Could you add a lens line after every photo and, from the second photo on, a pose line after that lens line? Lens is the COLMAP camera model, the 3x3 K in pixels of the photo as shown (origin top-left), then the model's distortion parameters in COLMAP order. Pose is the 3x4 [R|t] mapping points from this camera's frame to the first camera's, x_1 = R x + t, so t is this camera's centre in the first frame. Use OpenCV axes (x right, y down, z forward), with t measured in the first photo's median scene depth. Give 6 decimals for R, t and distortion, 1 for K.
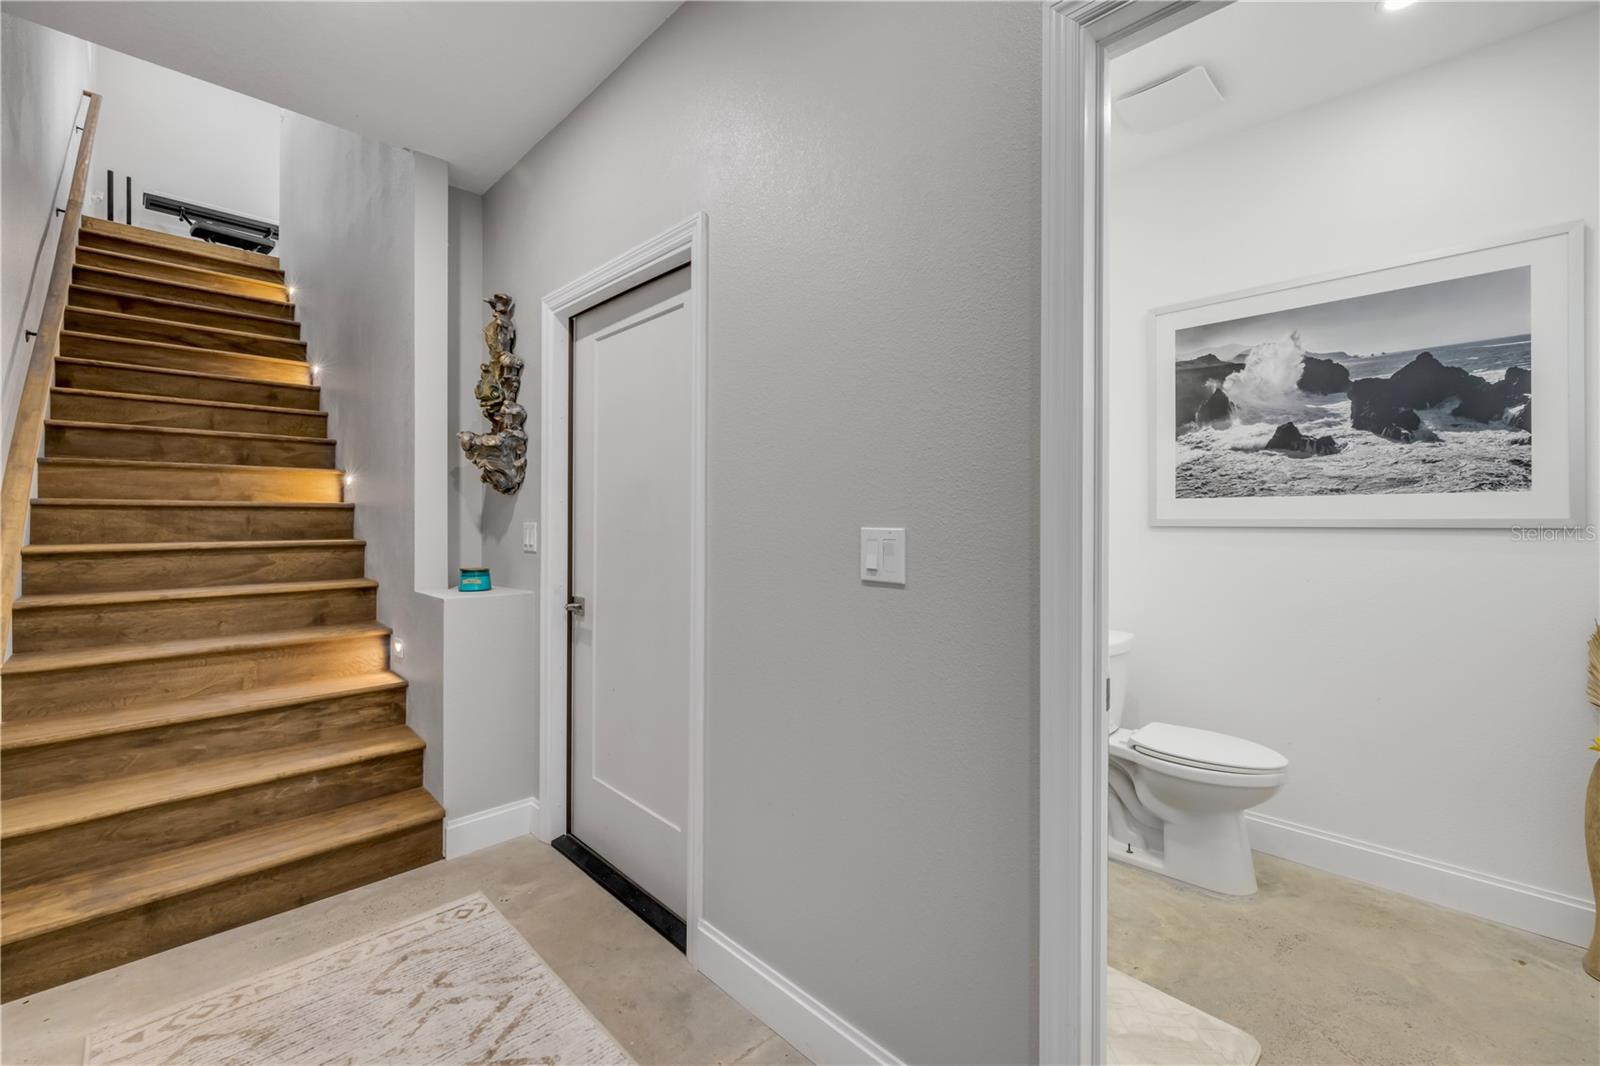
lens RADIAL K [[680.0, 0, 795.2], [0, 680.0, 524.3], [0, 0, 1]] dist [-0.004229, 0.000369]
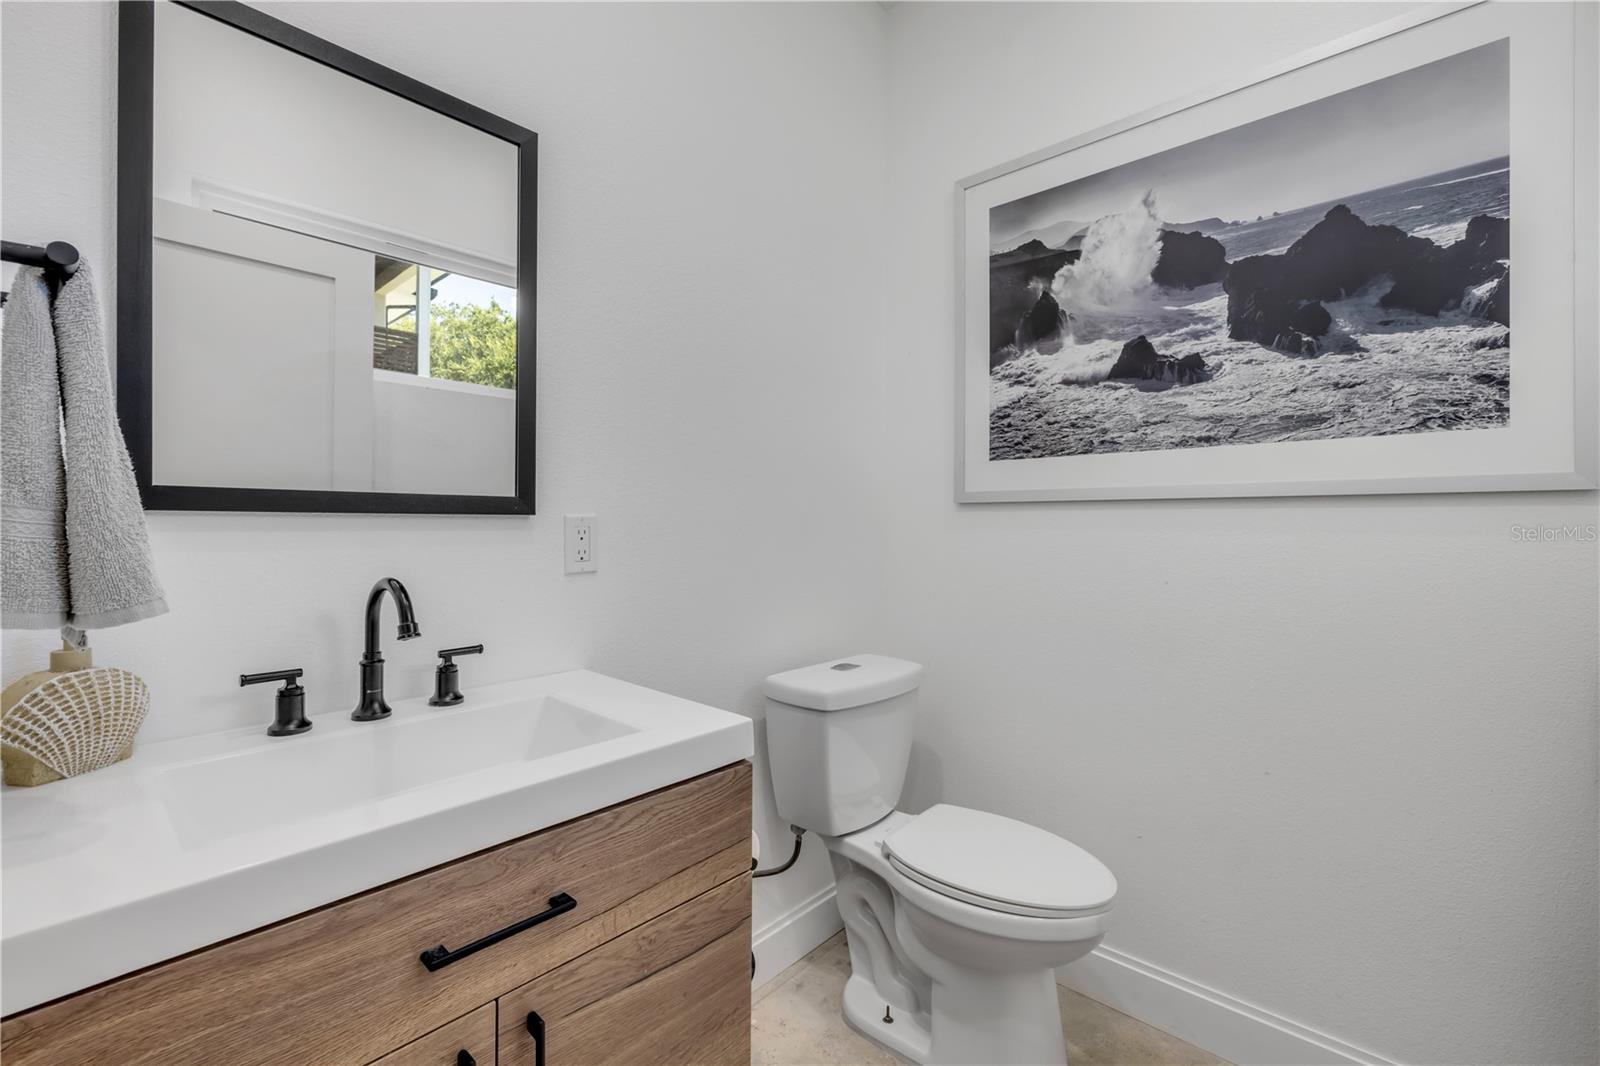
lens RADIAL K [[680.0, 0, 804.8], [0, 680.0, 530.8], [0, 0, 1]] dist [-0.004229, 0.000369]
pose [[0.997981, -0.005604, 0.063268, 0.392585], [0.004855, 0.999916, 0.011980, 0.025714], [-0.063330, -0.011649, 0.997925, 0.401265]]
